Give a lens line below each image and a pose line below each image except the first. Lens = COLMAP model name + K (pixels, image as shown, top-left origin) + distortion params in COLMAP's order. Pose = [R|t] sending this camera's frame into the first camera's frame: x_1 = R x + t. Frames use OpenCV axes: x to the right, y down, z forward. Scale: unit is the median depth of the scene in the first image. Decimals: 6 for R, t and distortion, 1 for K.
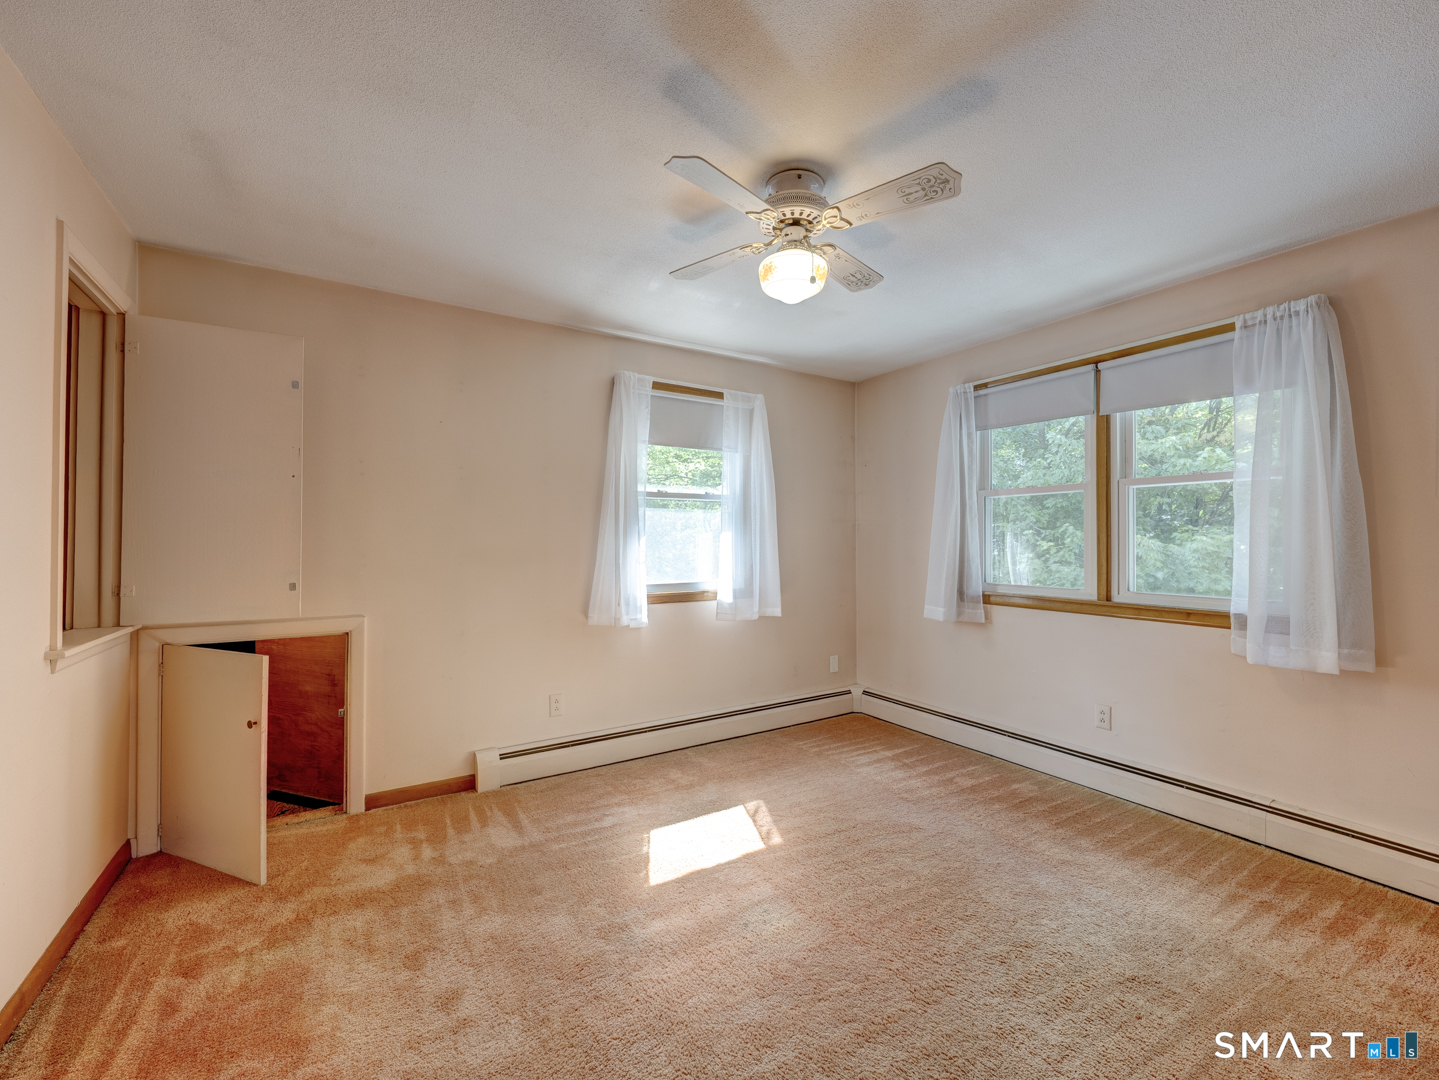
lens RADIAL K [[602.0, 0, 718.0], [0, 602.0, 536.5], [0, 0, 1]] dist [-0.001390, 0.000441]
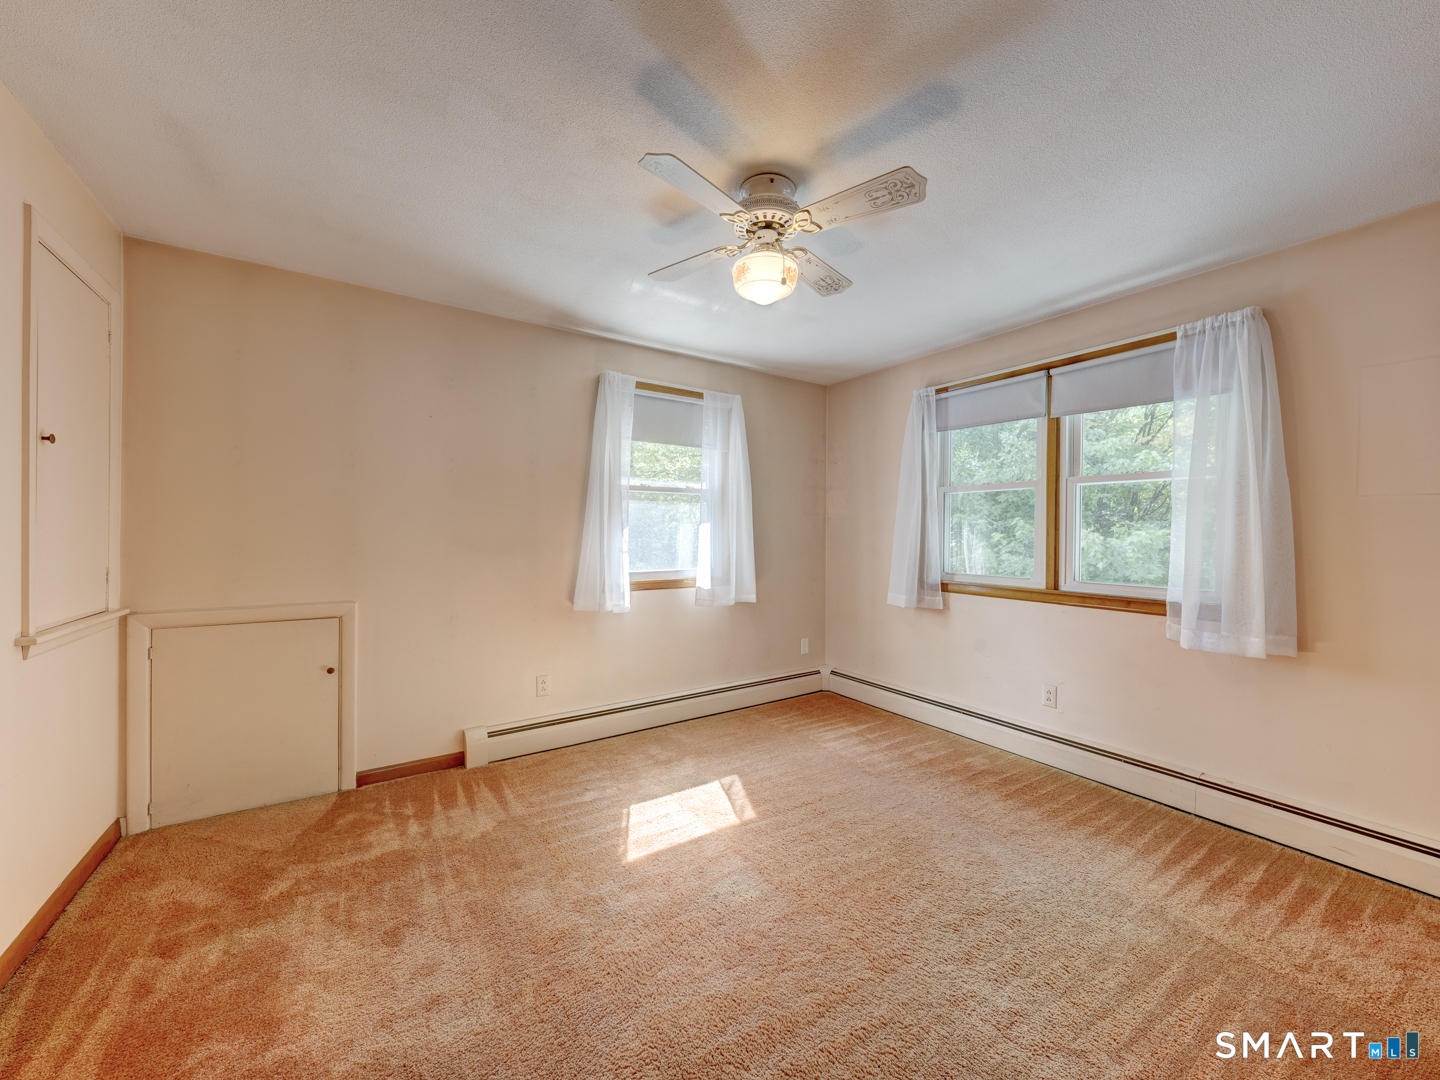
lens RADIAL K [[547.9, 0, 718.2], [0, 547.9, 536.0], [0, 0, 1]] dist [-0.000765, 0.000217]
pose [[0.999604, 0.006180, 0.027449, 0.015172], [-0.006580, 0.999873, 0.014495, 0.000225], [-0.027356, -0.014669, 0.999518, 0.037111]]
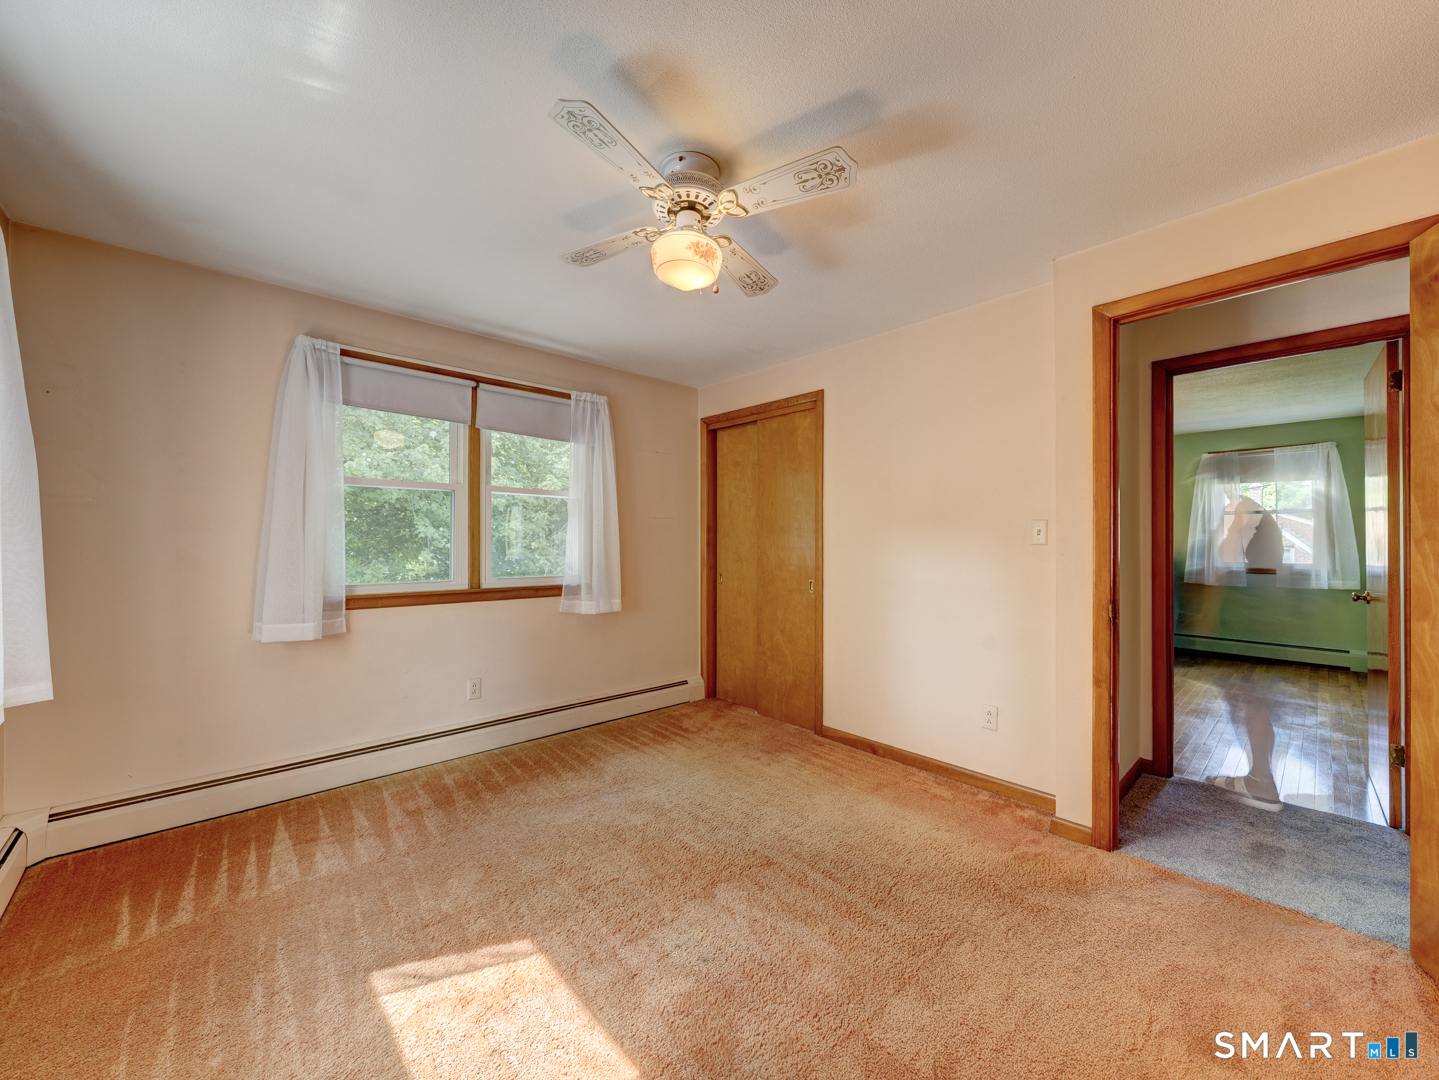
lens RADIAL K [[565.6, 0, 720.8], [0, 565.6, 535.2], [0, 0, 1]] dist [-0.000453, 0.000015]
pose [[-0.183724, 0.005462, 0.982963, -0.623487], [-0.013496, 0.999876, -0.008078, 0.008226], [-0.982885, -0.014751, -0.183628, 0.891572]]
